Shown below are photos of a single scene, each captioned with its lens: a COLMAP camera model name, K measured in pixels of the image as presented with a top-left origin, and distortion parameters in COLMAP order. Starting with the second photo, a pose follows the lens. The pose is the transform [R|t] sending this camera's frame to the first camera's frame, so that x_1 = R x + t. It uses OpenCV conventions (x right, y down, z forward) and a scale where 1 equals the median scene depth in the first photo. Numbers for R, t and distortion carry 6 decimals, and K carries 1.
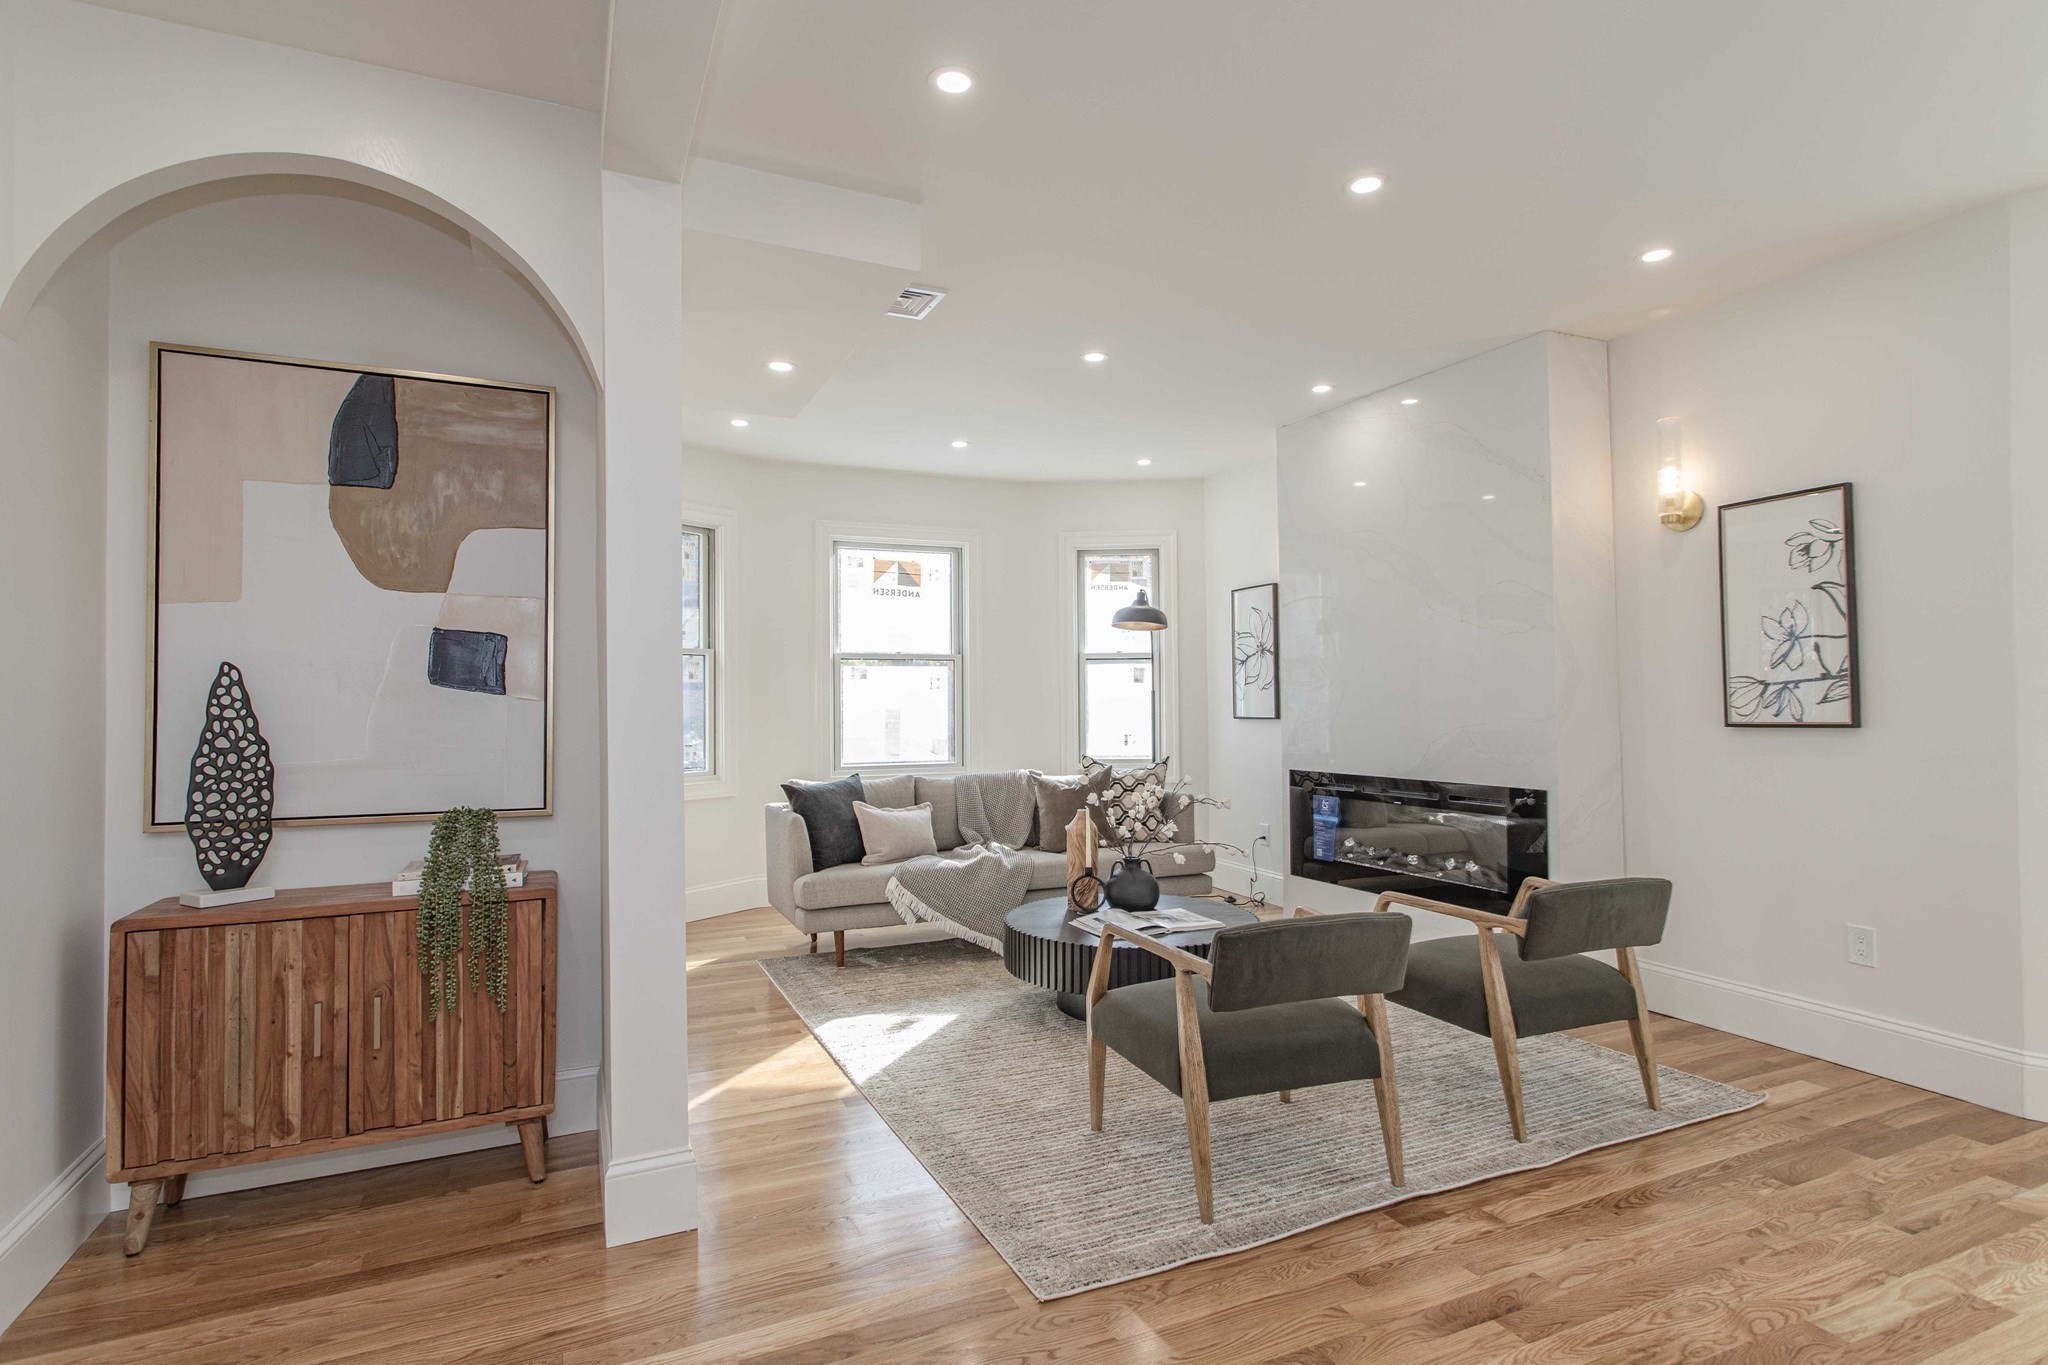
lens RADIAL K [[1044.2, 0, 1016.4], [0, 1044.2, 686.9], [0, 0, 1]] dist [0.001190, 0.000562]
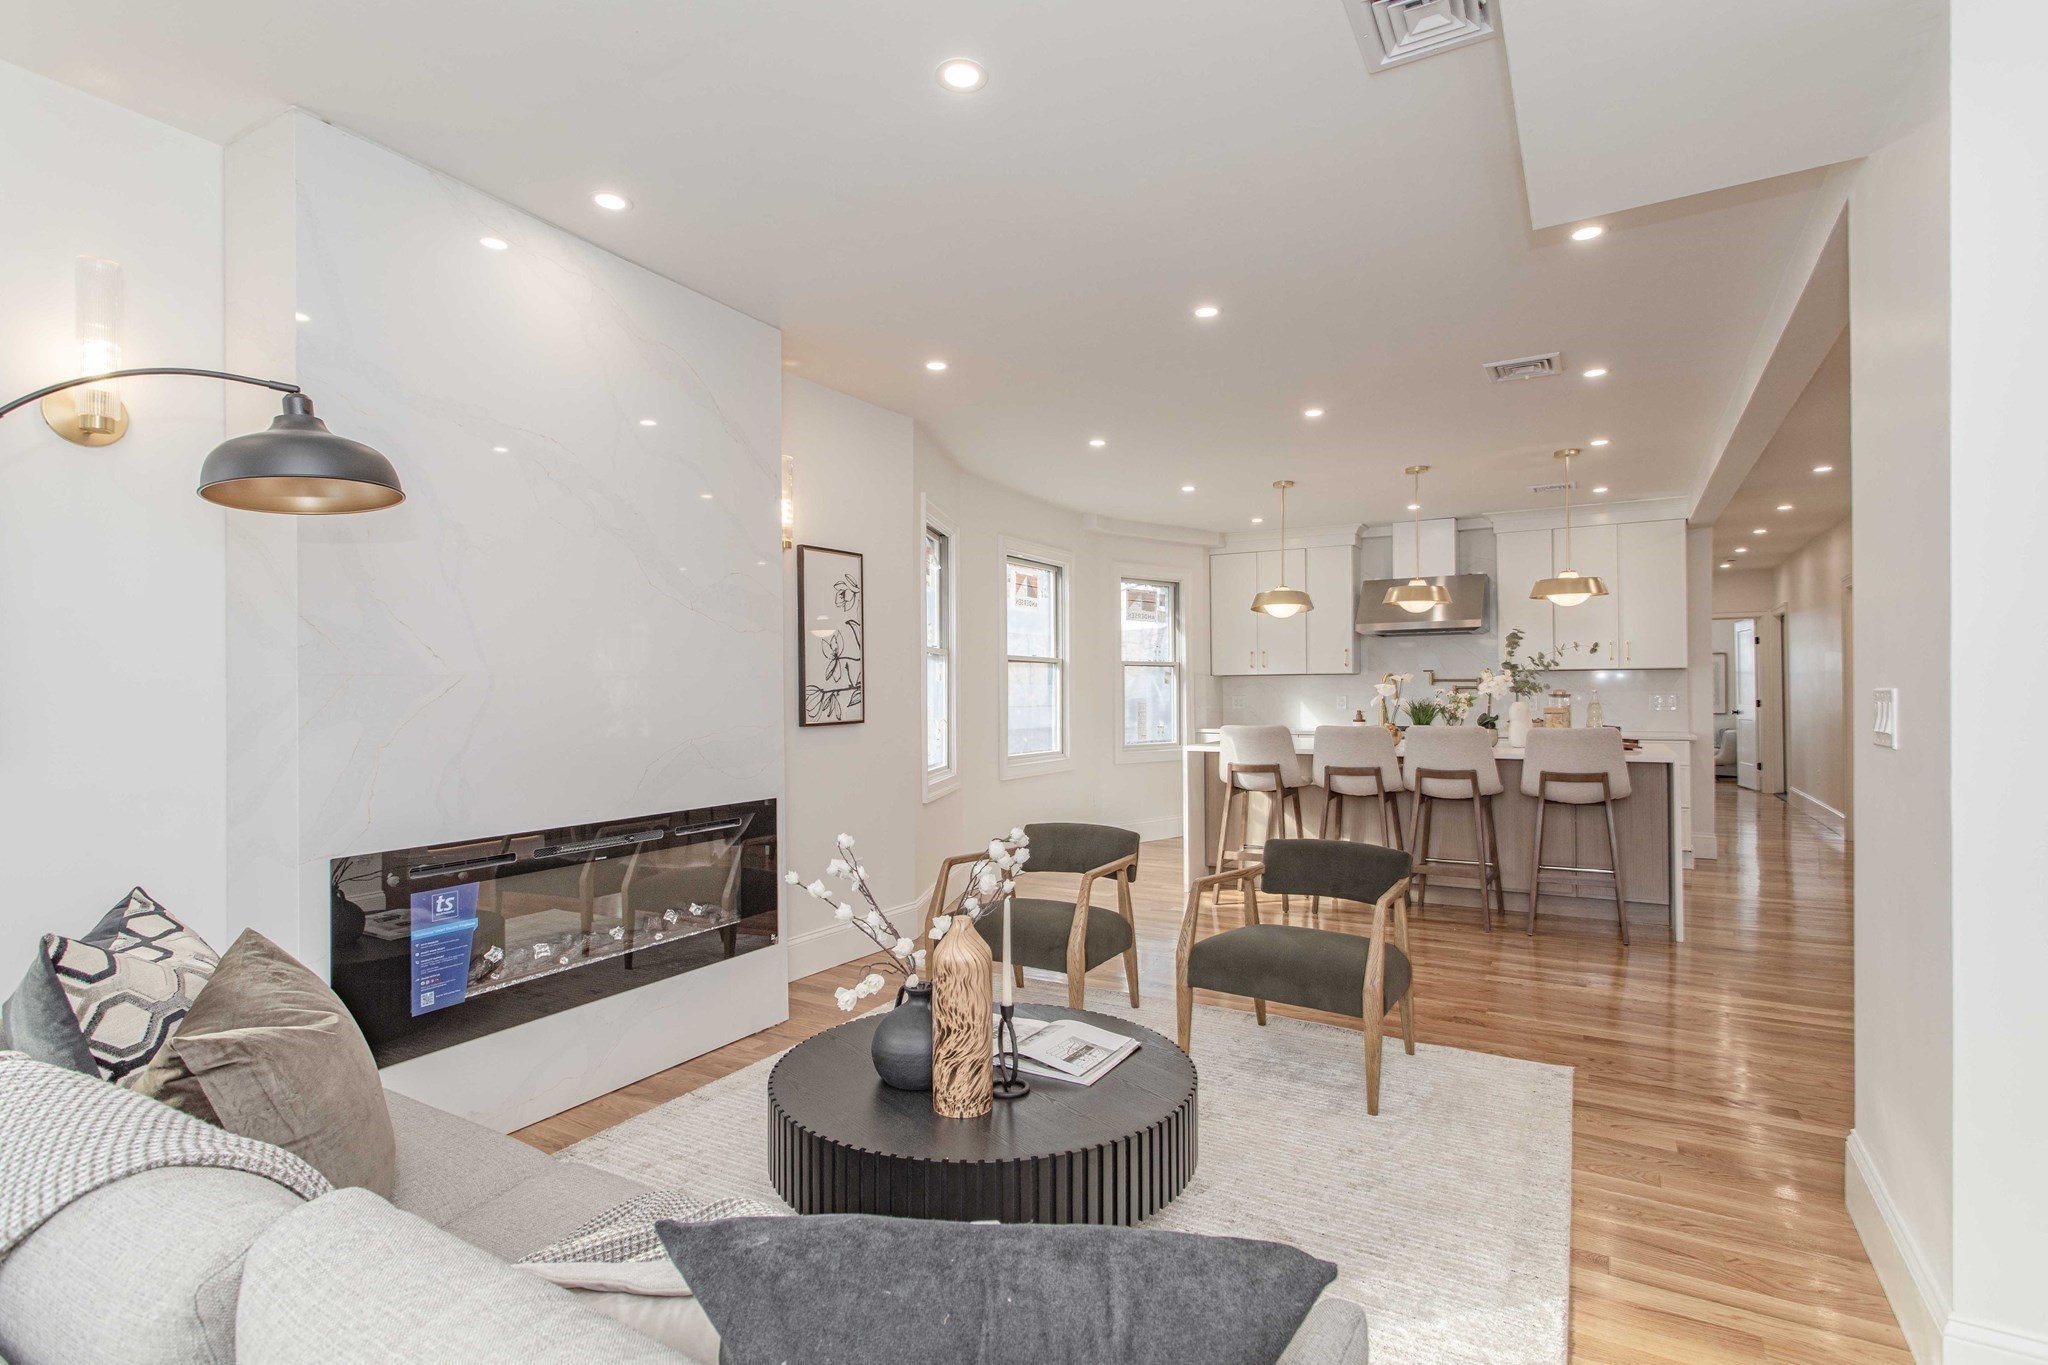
lens RADIAL K [[1001.8, 0, 1023.3], [0, 1001.8, 685.0], [0, 0, 1]] dist [0.002933, 0.001049]
pose [[-0.585664, 0.018280, 0.810348, -0.445091], [0.000299, 0.999750, -0.022336, 0.016997], [-0.810554, -0.012839, -0.585524, 1.571019]]
